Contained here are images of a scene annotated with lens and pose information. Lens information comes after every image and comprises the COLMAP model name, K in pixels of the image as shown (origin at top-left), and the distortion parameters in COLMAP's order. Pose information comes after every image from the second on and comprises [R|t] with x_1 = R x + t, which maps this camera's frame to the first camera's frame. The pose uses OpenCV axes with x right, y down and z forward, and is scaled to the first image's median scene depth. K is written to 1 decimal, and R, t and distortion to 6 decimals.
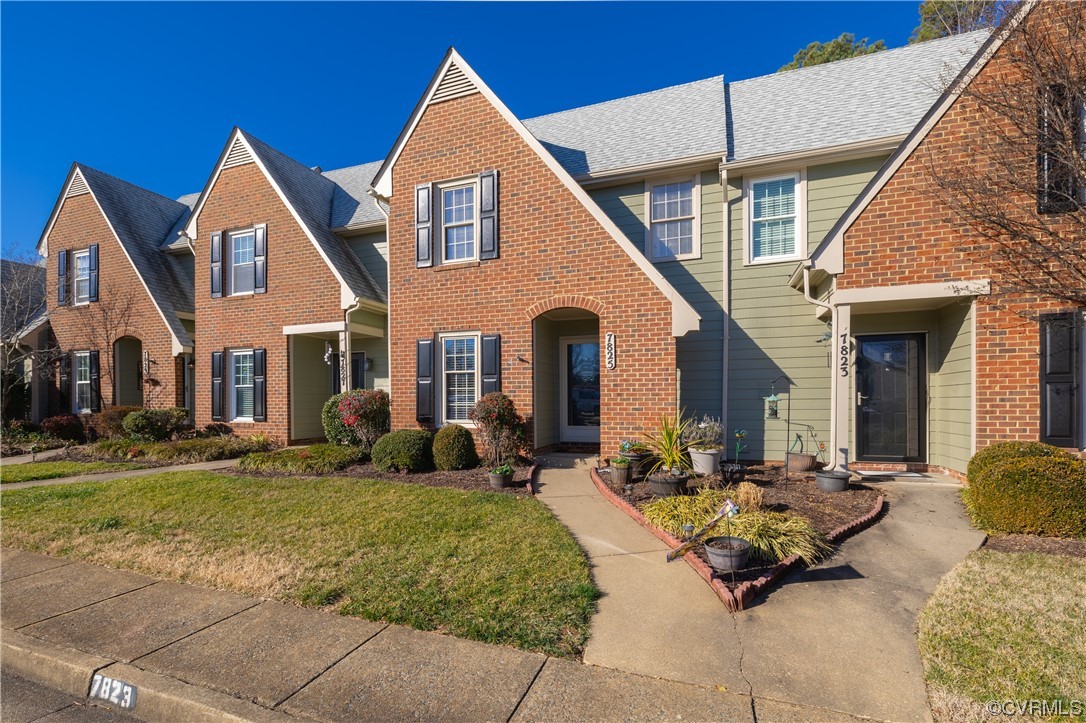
lens RADIAL K [[508.8, 0, 520.4], [0, 508.8, 403.6], [0, 0, 1]] dist [0.003088, 0.000948]
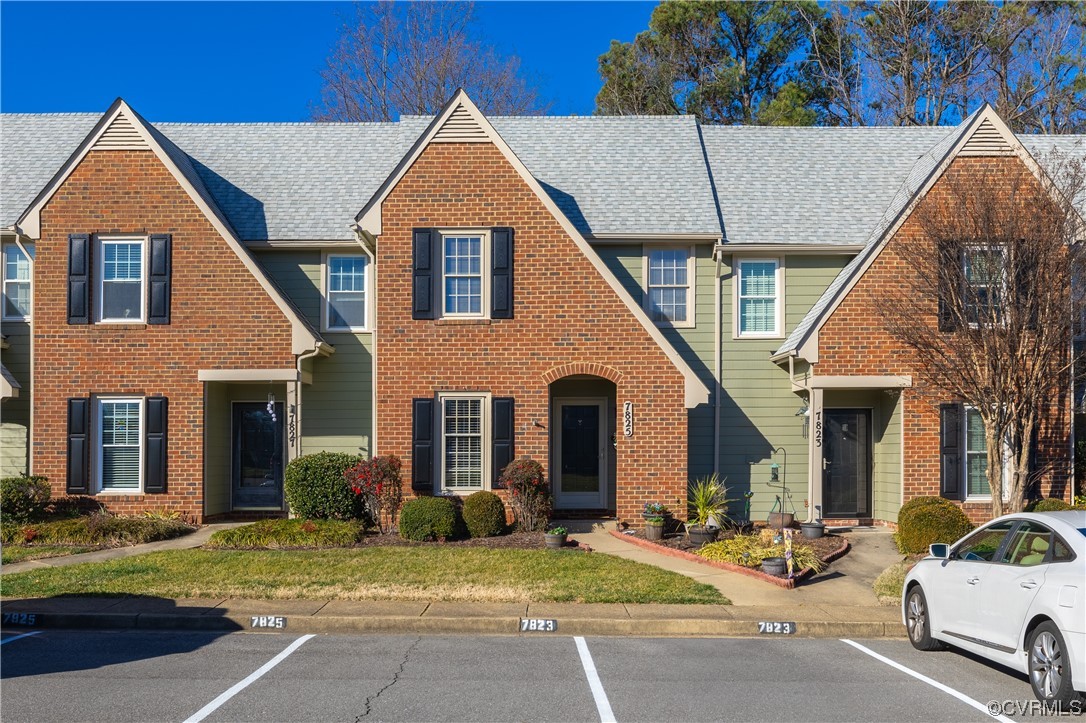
lens RADIAL K [[1034.8, 0, 558.2], [0, 1034.8, 461.7], [0, 0, 1]] dist [0.007611, 0.000000]
pose [[0.925282, -0.002817, 0.379269, -0.732908], [0.000965, 0.999987, 0.005073, -0.025211], [-0.379278, -0.004328, 0.925273, -0.879559]]
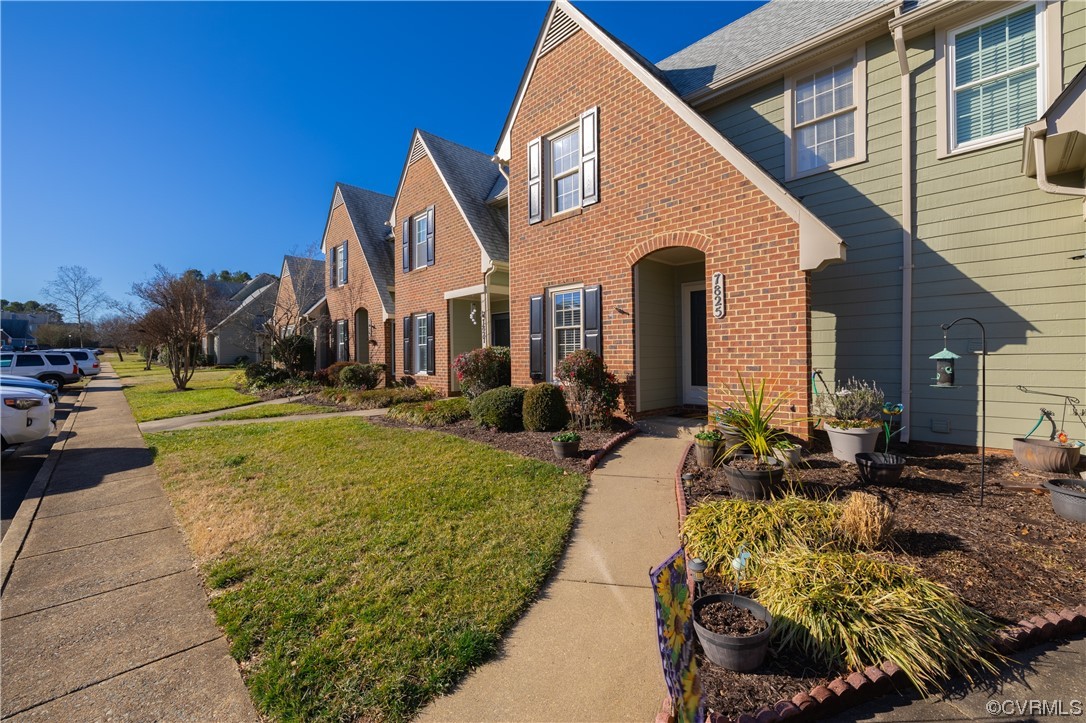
lens RADIAL K [[450.8, 0, 543.5], [0, 450.8, 355.7], [0, 0, 1]] dist [0.001790, 0.000202]
pose [[0.906322, -0.003888, -0.422570, 0.216670], [0.002482, 0.999989, -0.003876, -0.006074], [0.422581, 0.002464, 0.906322, 0.229595]]
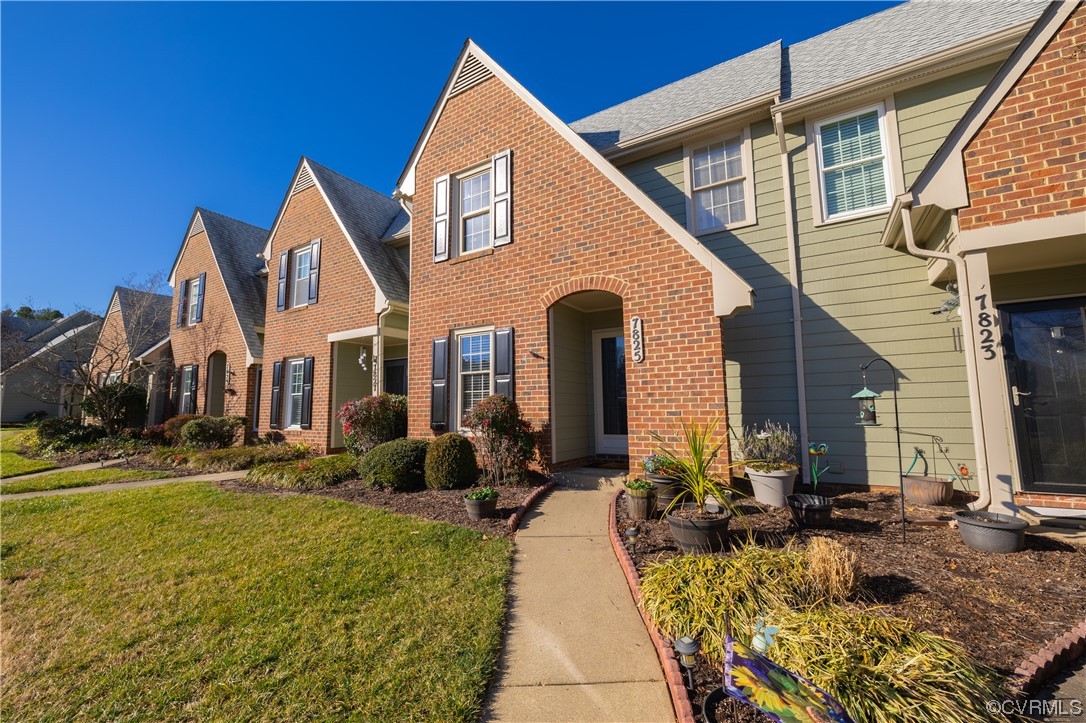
lens RADIAL K [[450.8, 0, 541.9], [0, 450.8, 358.0], [0, 0, 1]] dist [0.001790, 0.000202]
pose [[0.981998, -0.028753, -0.186692, 0.154481], [0.005983, 0.992585, -0.121404, 0.008835], [0.188799, 0.118101, 0.974888, 0.278298]]
